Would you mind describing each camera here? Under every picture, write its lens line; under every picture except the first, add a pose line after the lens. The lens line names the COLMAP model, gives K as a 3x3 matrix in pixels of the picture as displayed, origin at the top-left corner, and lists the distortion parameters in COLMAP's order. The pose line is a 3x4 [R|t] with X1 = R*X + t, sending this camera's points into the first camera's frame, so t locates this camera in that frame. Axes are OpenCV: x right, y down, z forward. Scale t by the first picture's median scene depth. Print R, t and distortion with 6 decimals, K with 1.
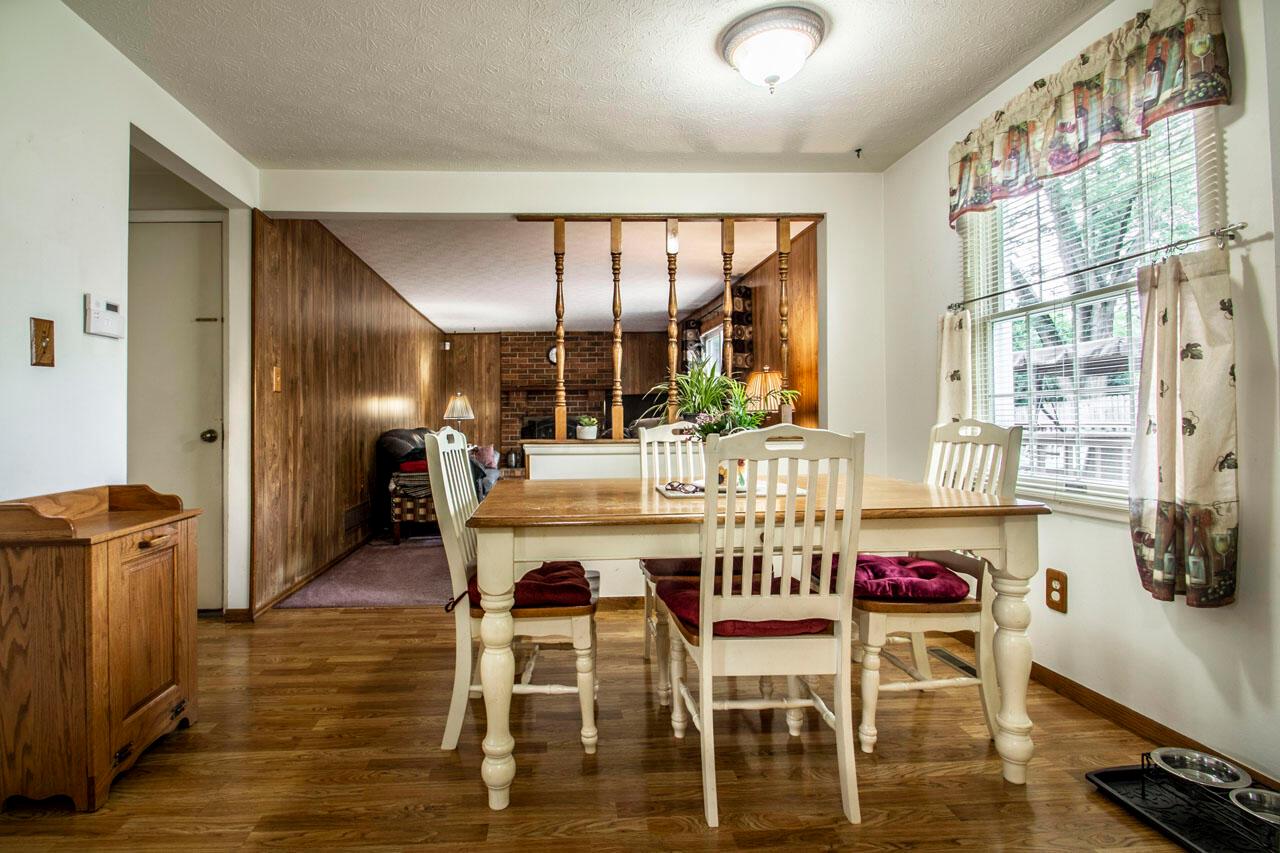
lens RADIAL K [[627.4, 0, 578.7], [0, 627.4, 399.9], [0, 0, 1]] dist [-0.000104, -0.020994]
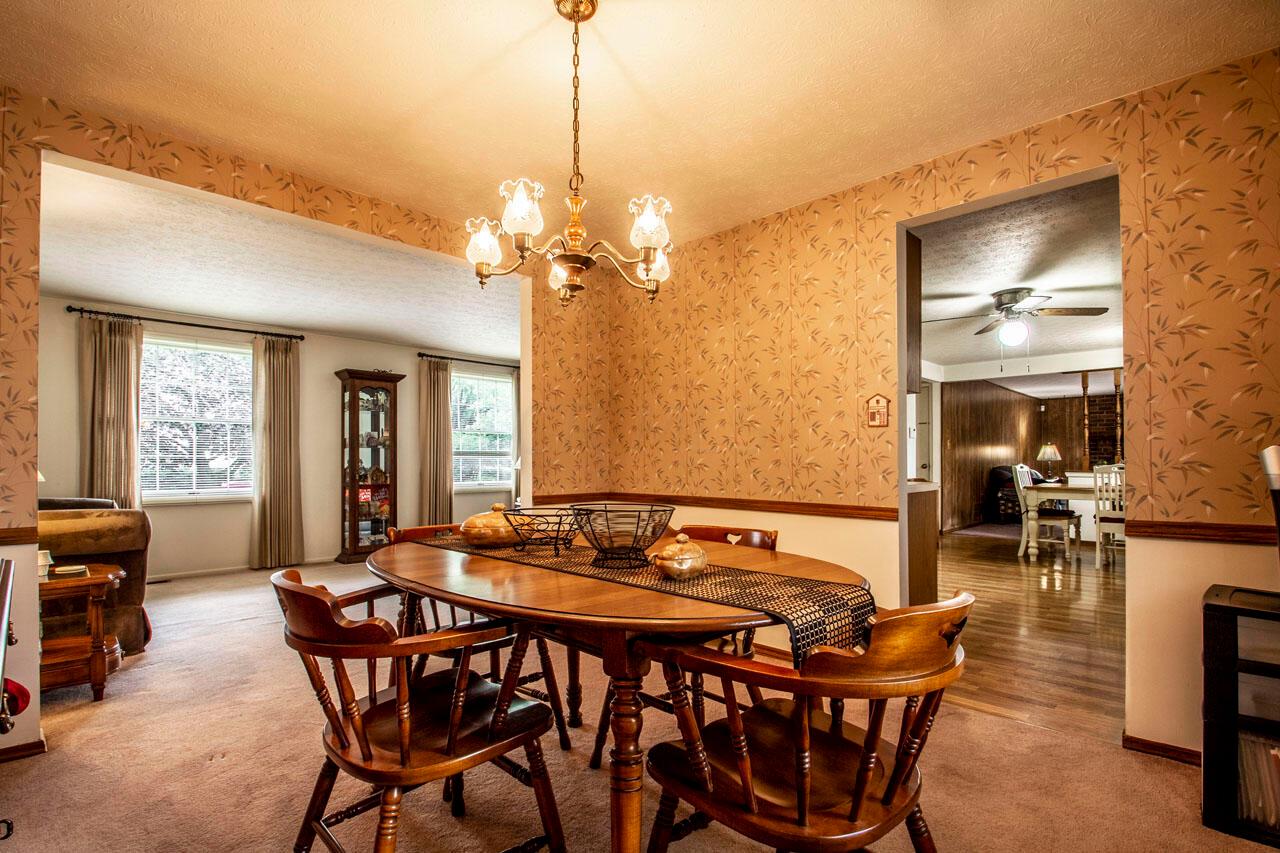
lens RADIAL K [[610.9, 0, 621.8], [0, 610.9, 453.6], [0, 0, 1]] dist [0.010875, -0.016816]
pose [[0.669124, 0.004415, -0.743138, 0.294554], [0.014094, 0.999727, 0.018629, -0.037858], [0.743017, -0.022939, 0.668879, -1.022868]]
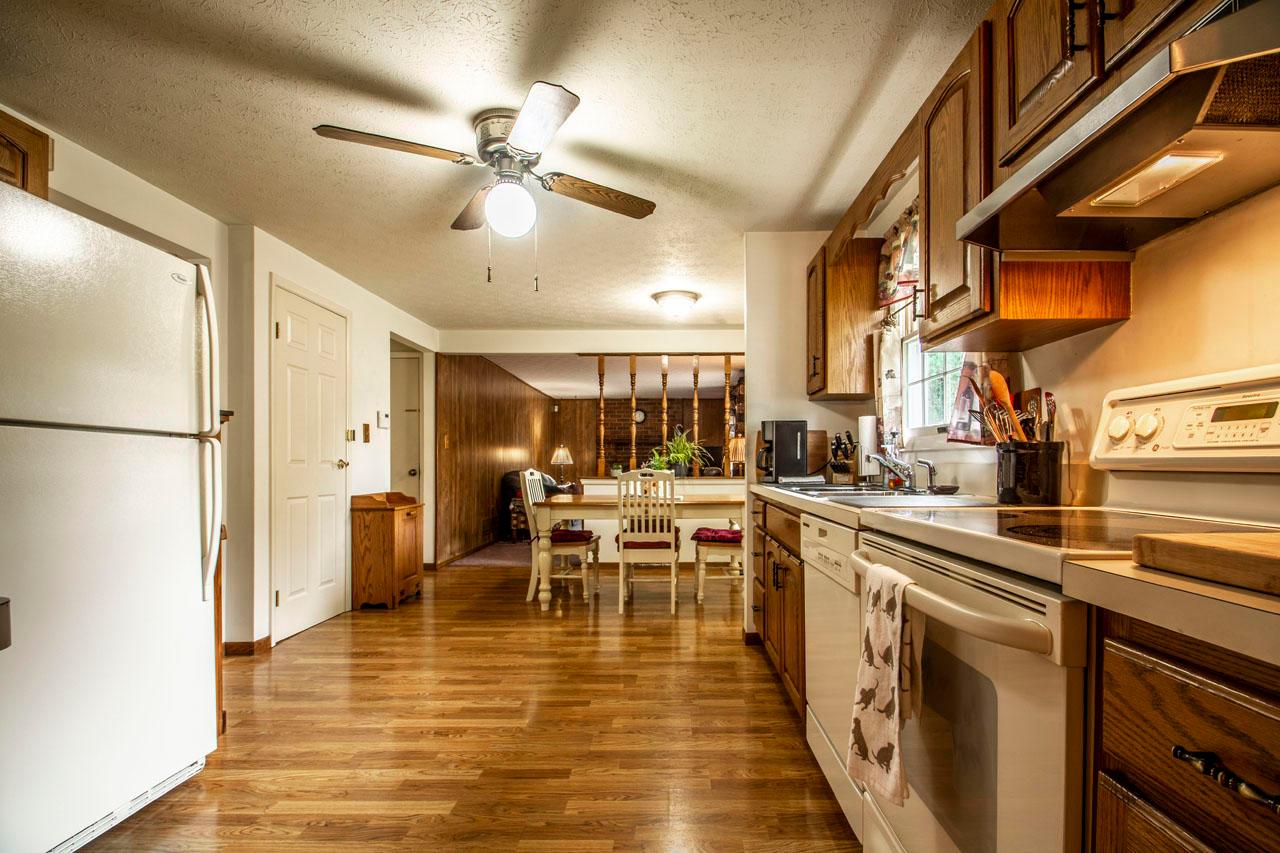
lens RADIAL K [[619.1, 0, 681.8], [0, 619.1, 463.4], [0, 0, 1]] dist [-0.001187, -0.017782]
pose [[0.999382, 0.010744, -0.033484, 0.163522], [-0.009768, 0.999526, 0.029184, -0.018670], [0.033782, -0.028839, 0.999013, -0.484626]]
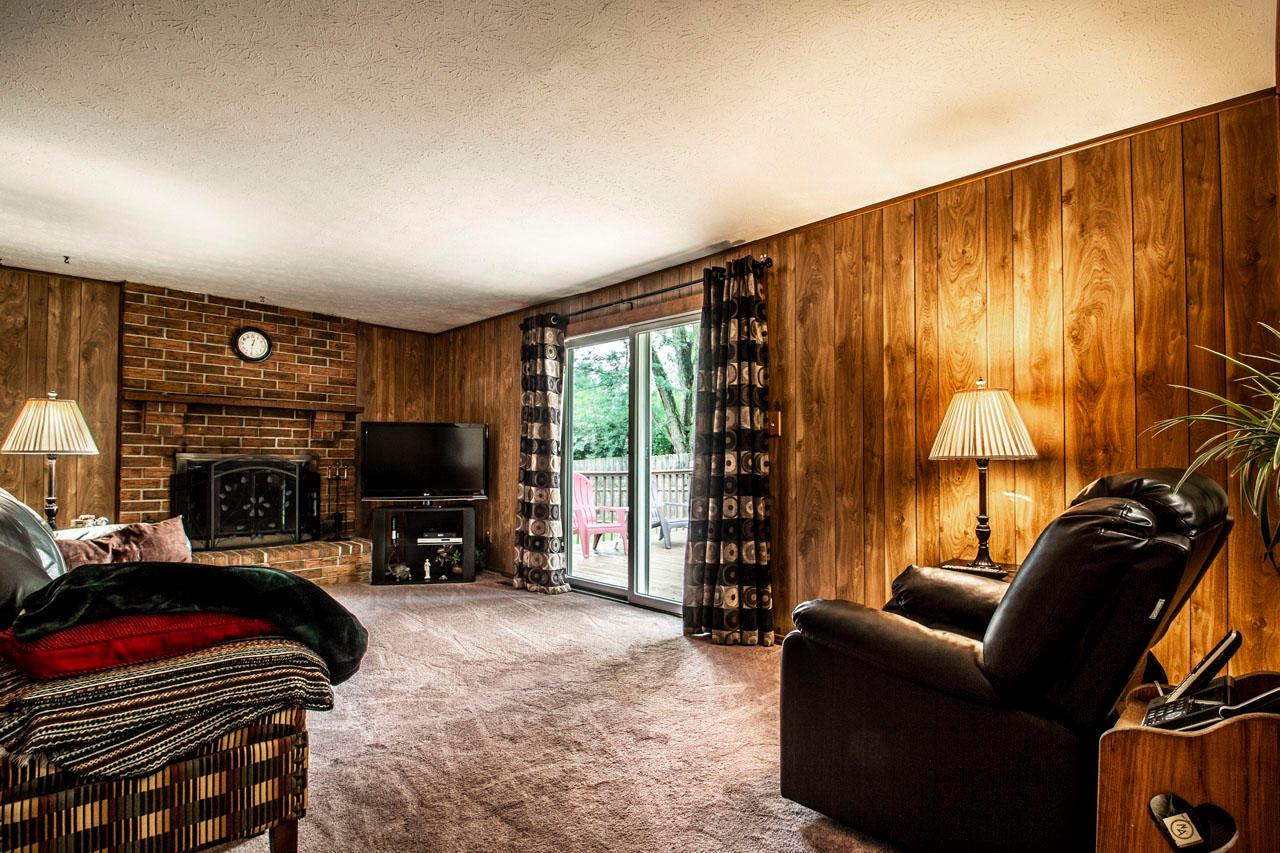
lens RADIAL K [[610.9, 0, 621.8], [0, 610.9, 453.6], [0, 0, 1]] dist [0.010875, -0.016816]
pose [[0.745486, 0.028113, 0.665928, -0.245686], [-0.037844, 0.999284, 0.000179, 0.020732], [-0.665446, -0.025335, 0.746016, 0.624836]]
